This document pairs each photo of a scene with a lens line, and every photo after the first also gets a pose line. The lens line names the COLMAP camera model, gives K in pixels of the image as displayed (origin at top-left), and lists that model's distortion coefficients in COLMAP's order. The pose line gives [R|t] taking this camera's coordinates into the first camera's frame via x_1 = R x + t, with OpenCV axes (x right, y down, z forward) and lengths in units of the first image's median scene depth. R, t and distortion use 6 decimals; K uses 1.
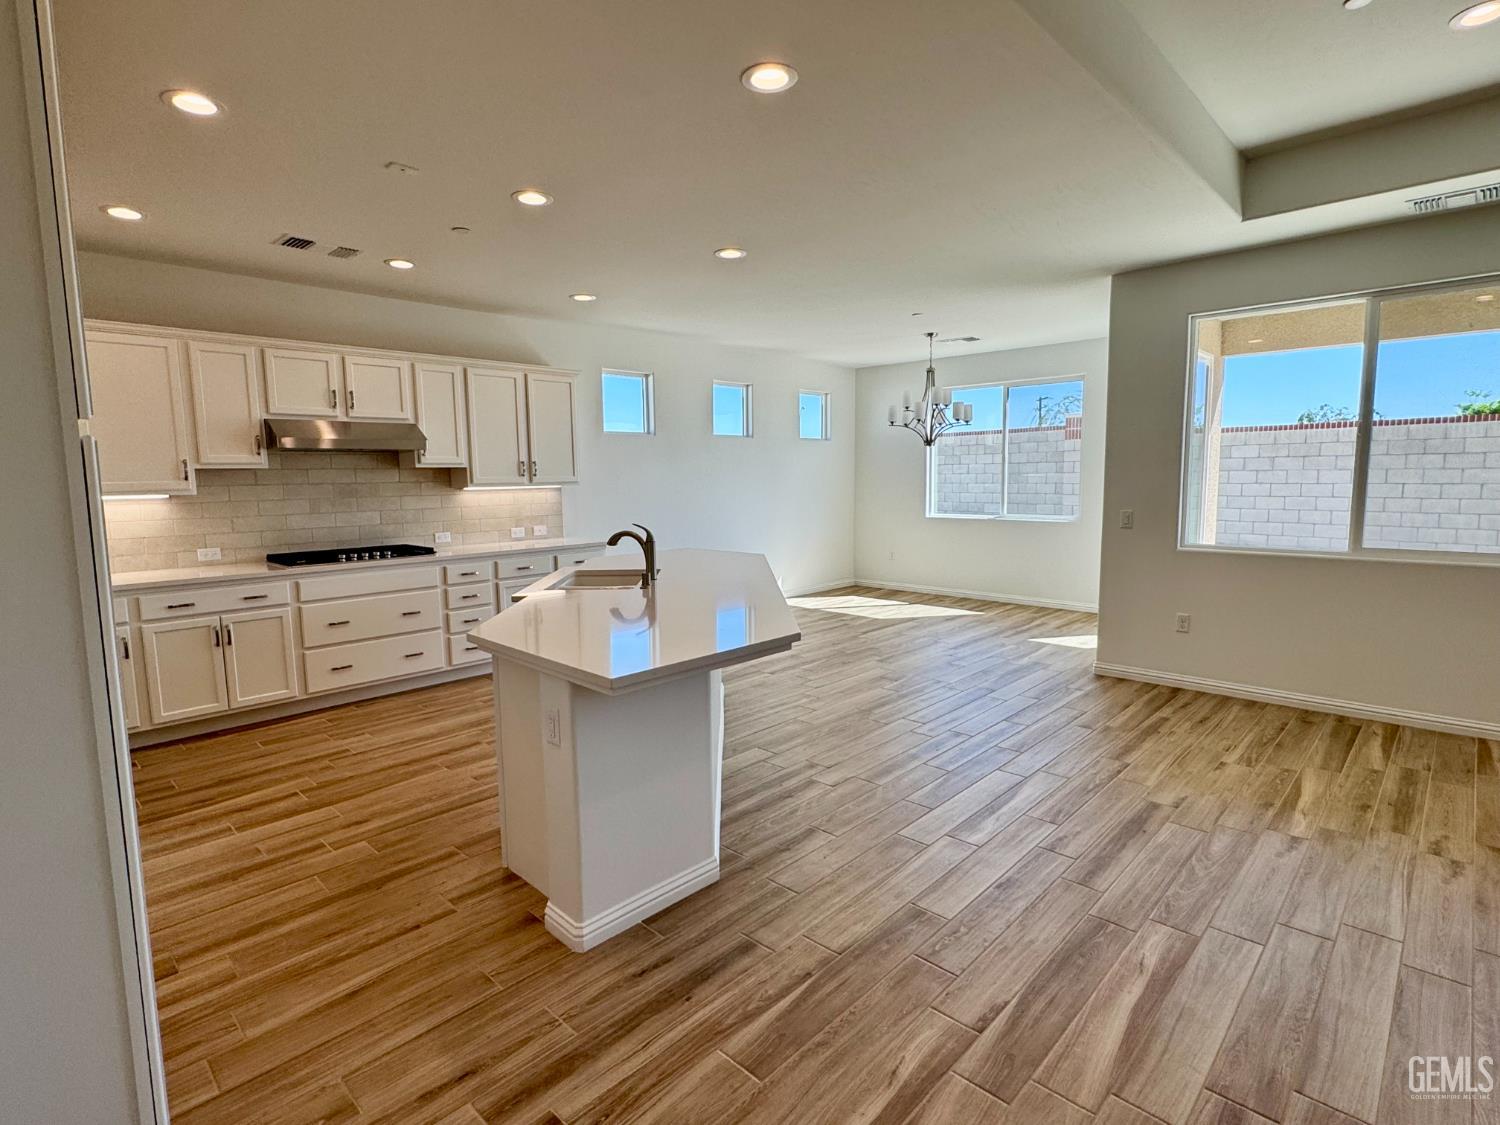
lens RADIAL K [[767.4, 0, 750.0], [0, 767.4, 562.5], [0, 0, 1]] dist [-0.003959, -0.001853]
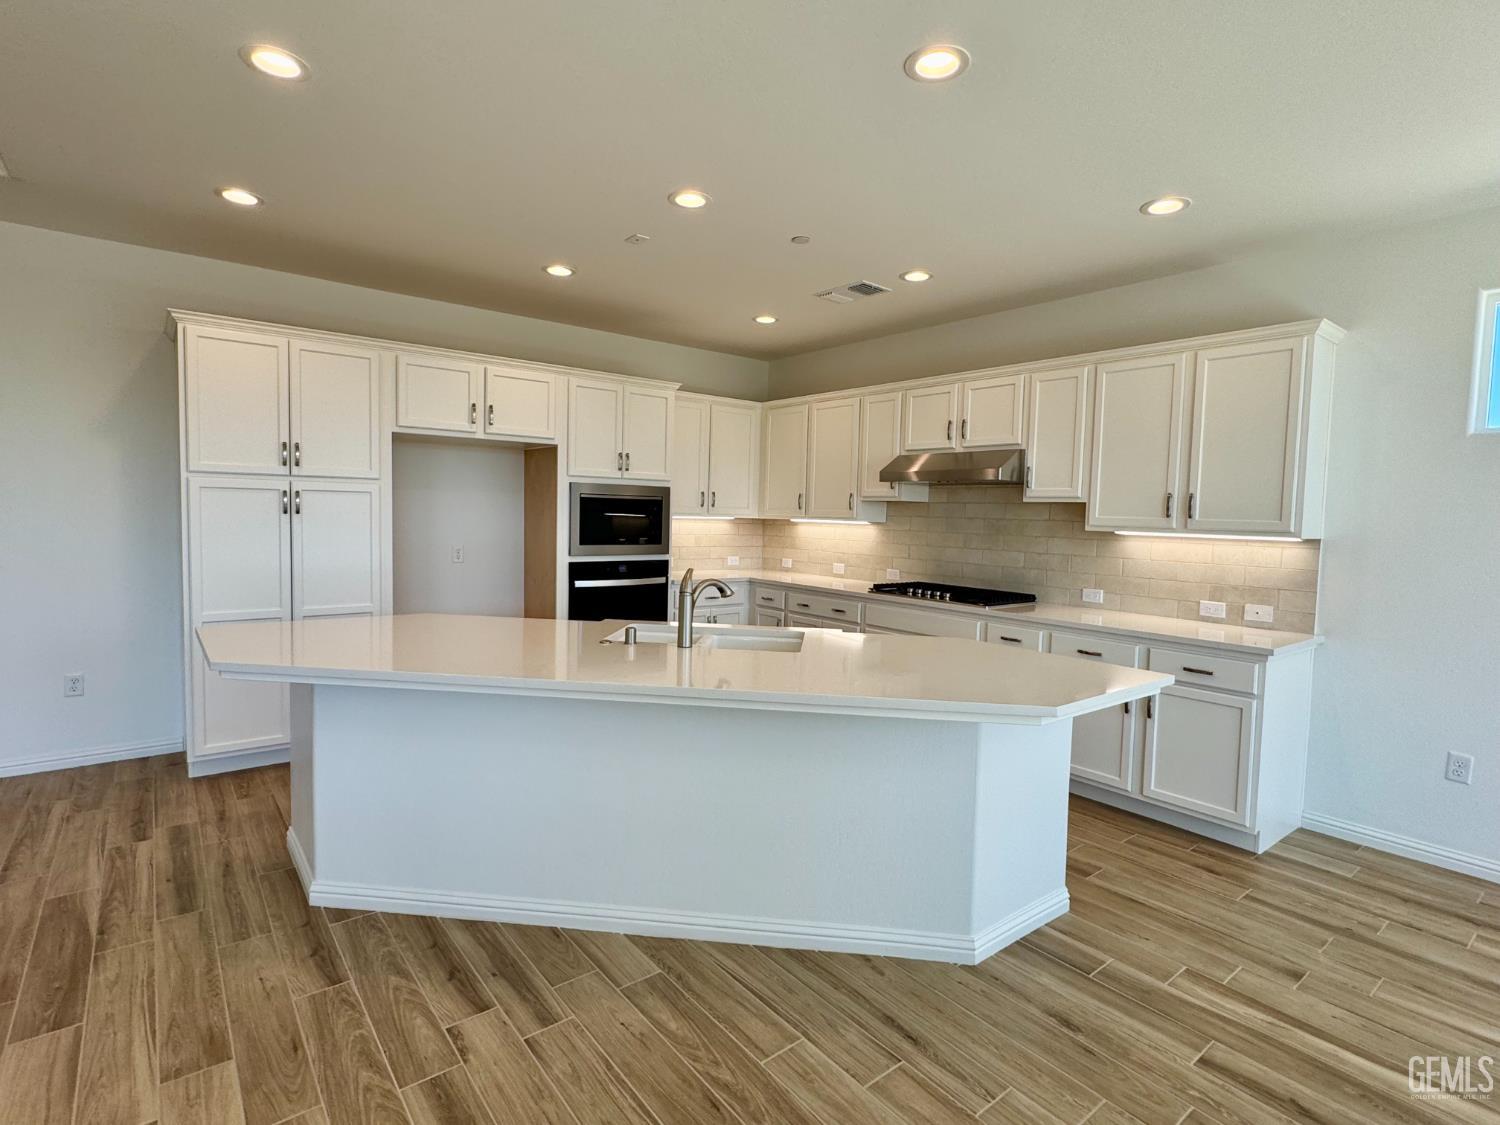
lens RADIAL K [[767.4, 0, 750.0], [0, 767.4, 562.5], [0, 0, 1]] dist [-0.003959, -0.001853]
pose [[-0.149514, 0.073389, -0.986032, 0.487314], [-0.140631, 0.985525, 0.094675, -0.112484], [0.978708, 0.152822, -0.137029, 0.982702]]
